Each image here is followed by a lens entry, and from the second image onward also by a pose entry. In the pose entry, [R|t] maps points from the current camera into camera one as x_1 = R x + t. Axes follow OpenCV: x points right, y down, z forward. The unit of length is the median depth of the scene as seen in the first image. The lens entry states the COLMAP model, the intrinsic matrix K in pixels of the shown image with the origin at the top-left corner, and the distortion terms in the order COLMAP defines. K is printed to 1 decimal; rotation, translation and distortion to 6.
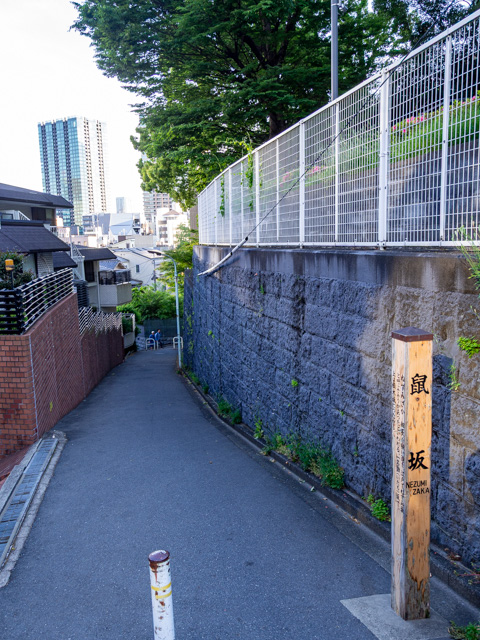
lens RADIAL K [[520.8, 0, 240.0], [0, 520.8, 320.0], [0, 0, 1]] dist [0.008782, 0.004194]
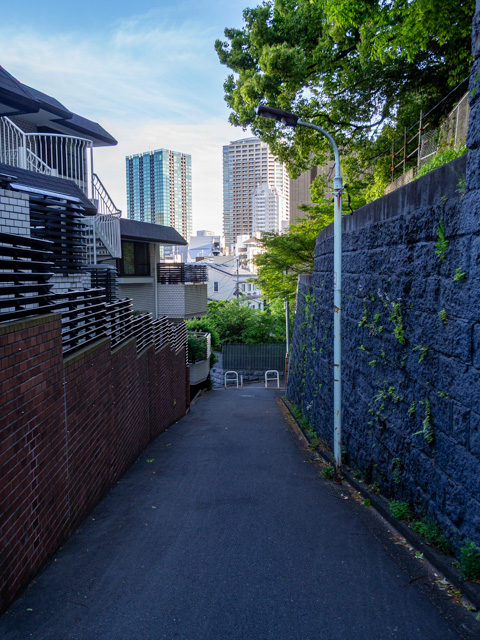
lens RADIAL K [[520.8, 0, 240.0], [0, 520.8, 320.0], [0, 0, 1]] dist [0.008782, 0.004194]
pose [[0.989258, 0.028463, -0.143381, -0.047702], [-0.037775, 0.997321, -0.062647, 0.008164], [0.141213, 0.067391, 0.987683, 0.236944]]
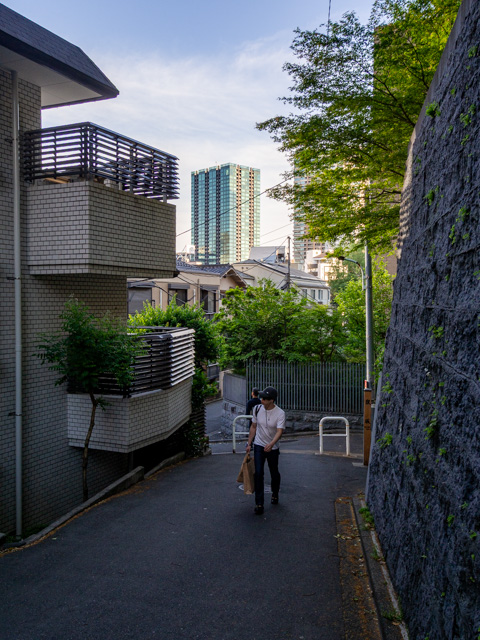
lens RADIAL K [[551.3, 0, 240.0], [0, 551.3, 320.0], [0, 0, 1]] dist [0.010351, 0.005298]
pose [[0.961762, 0.037363, -0.271325, -0.063335], [-0.068657, 0.991910, -0.106775, 0.010280], [0.265140, 0.121321, 0.956547, 0.487677]]
